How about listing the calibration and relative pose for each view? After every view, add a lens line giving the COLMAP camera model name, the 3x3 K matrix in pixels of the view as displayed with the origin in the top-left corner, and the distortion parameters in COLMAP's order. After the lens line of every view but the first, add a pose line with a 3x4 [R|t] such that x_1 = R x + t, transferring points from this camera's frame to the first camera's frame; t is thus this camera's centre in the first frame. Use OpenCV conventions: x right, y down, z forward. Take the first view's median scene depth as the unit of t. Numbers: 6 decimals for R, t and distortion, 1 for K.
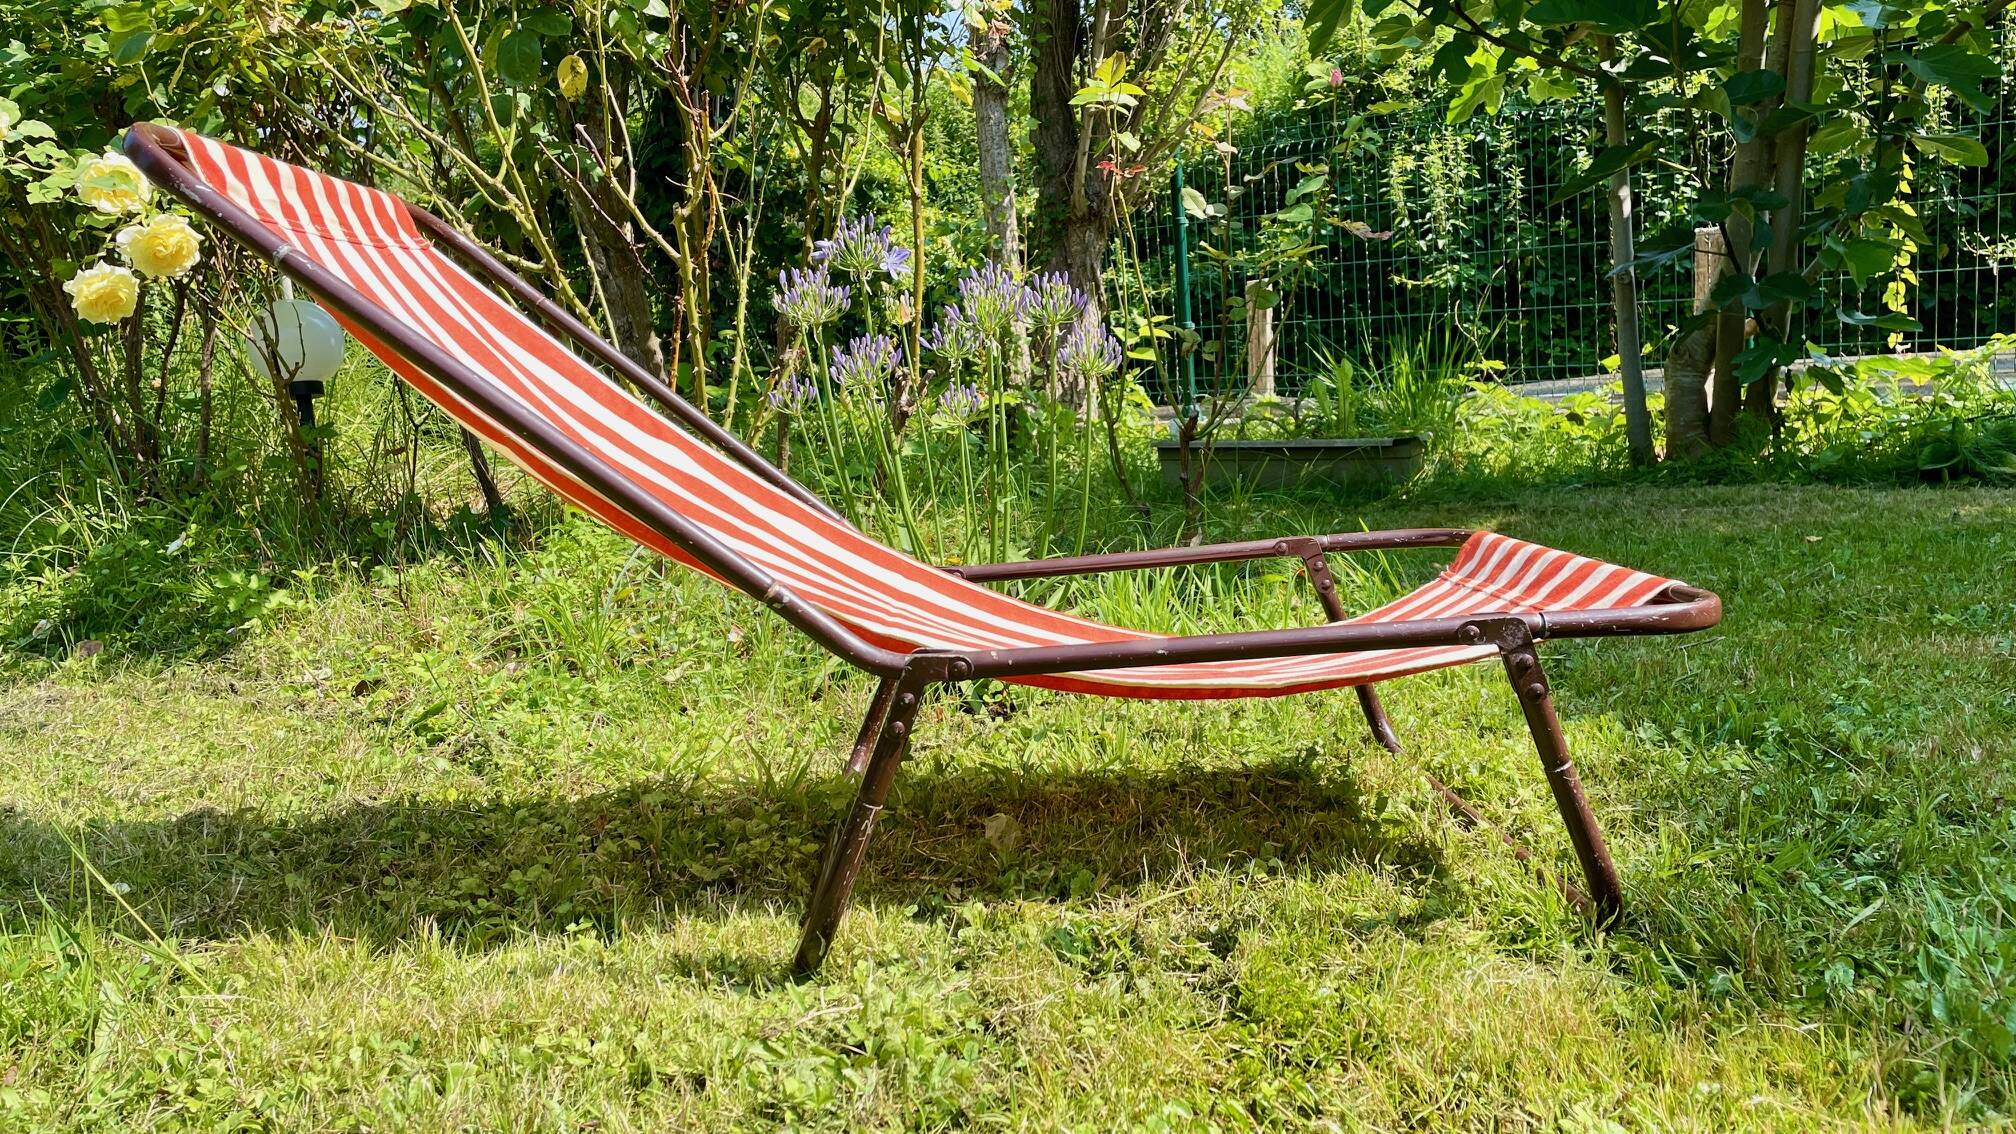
lens RADIAL K [[1545.1, 0, 1011.4], [0, 1545.1, 558.6], [0, 0, 1]] dist [0.086295, -0.123891]
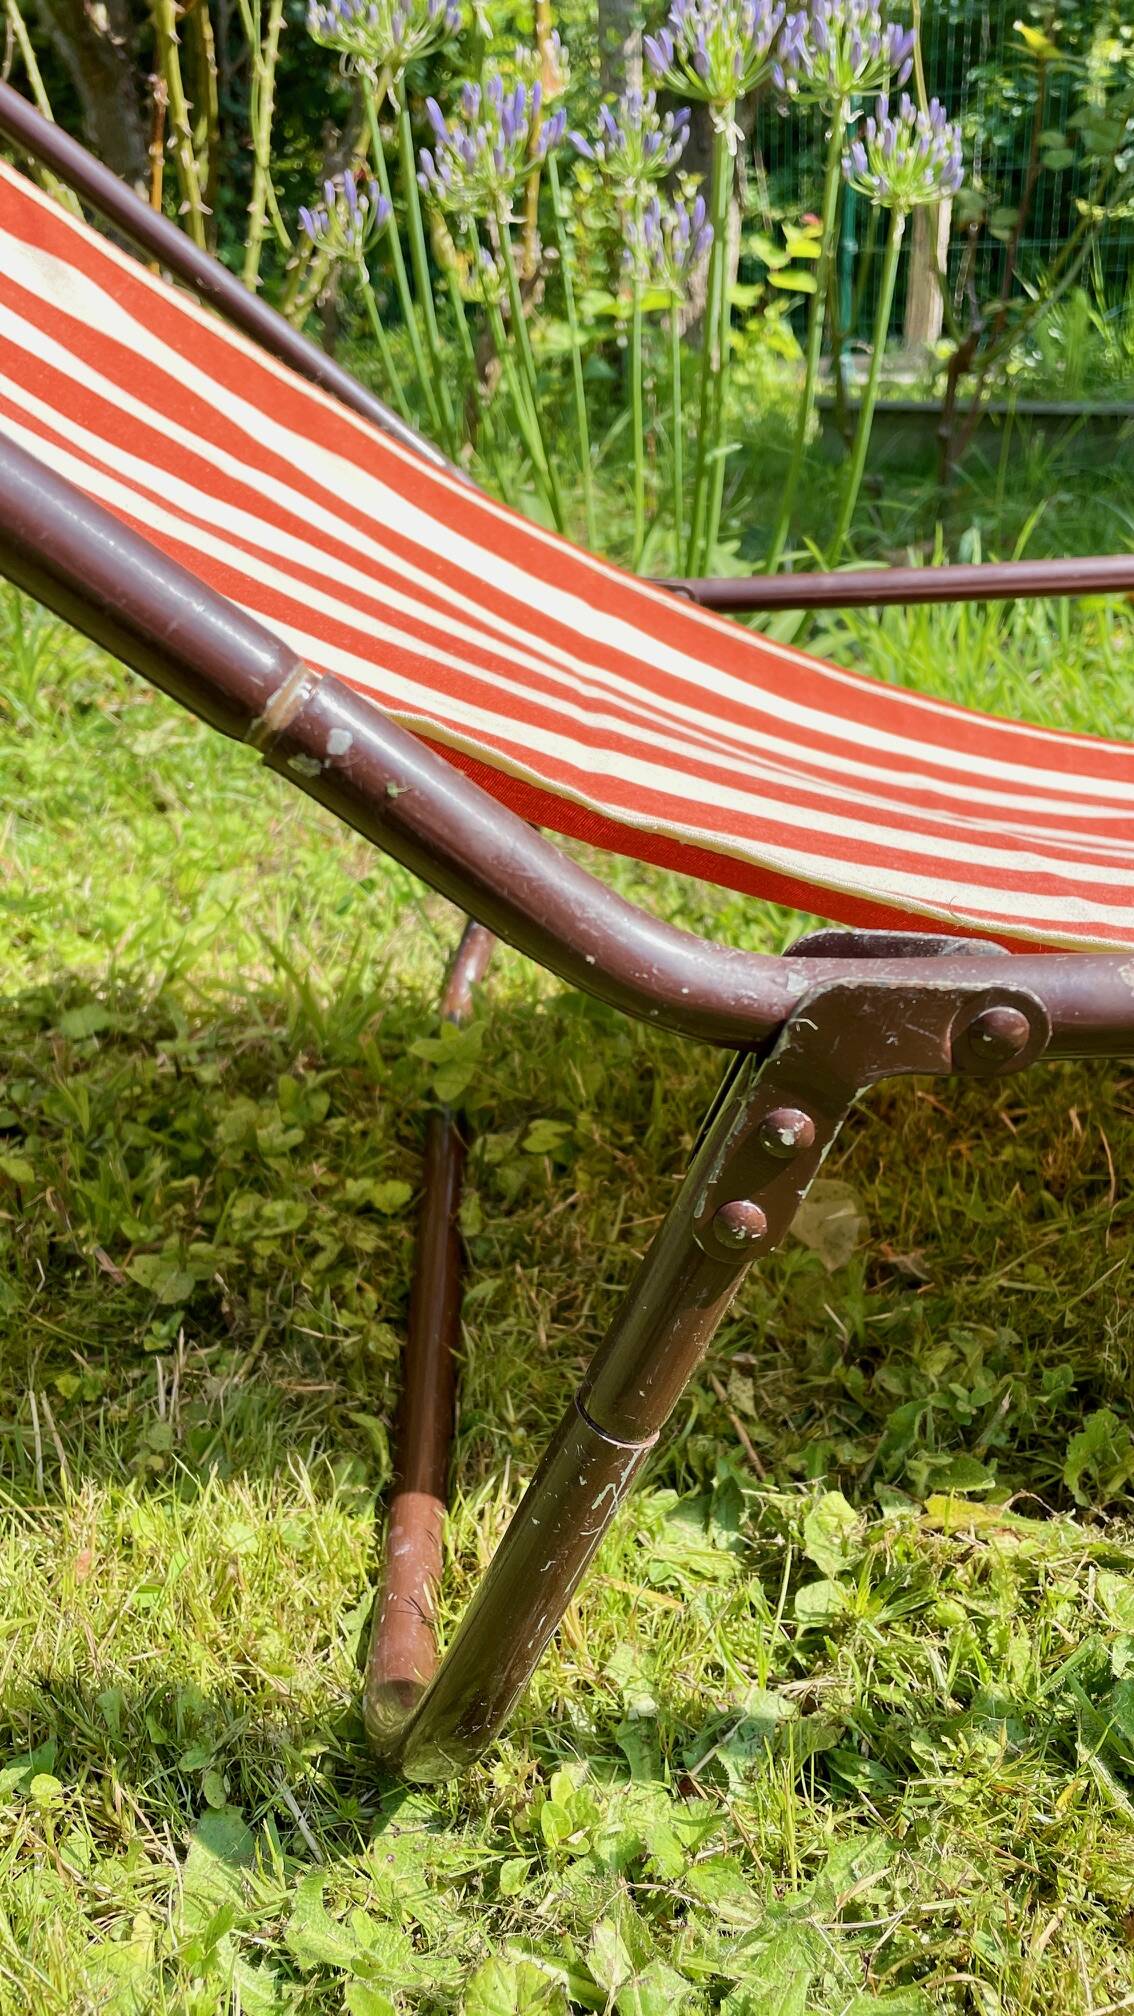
lens RADIAL K [[1545.1, 0, 567.0], [0, 1545.1, 1008.0], [0, 0, 1]] dist [0.086295, -0.123891]
pose [[0.999275, 0.037377, 0.007289, -0.061287], [-0.037907, 0.958032, 0.284144, -0.002992], [0.003637, -0.284215, 0.958754, 0.419914]]
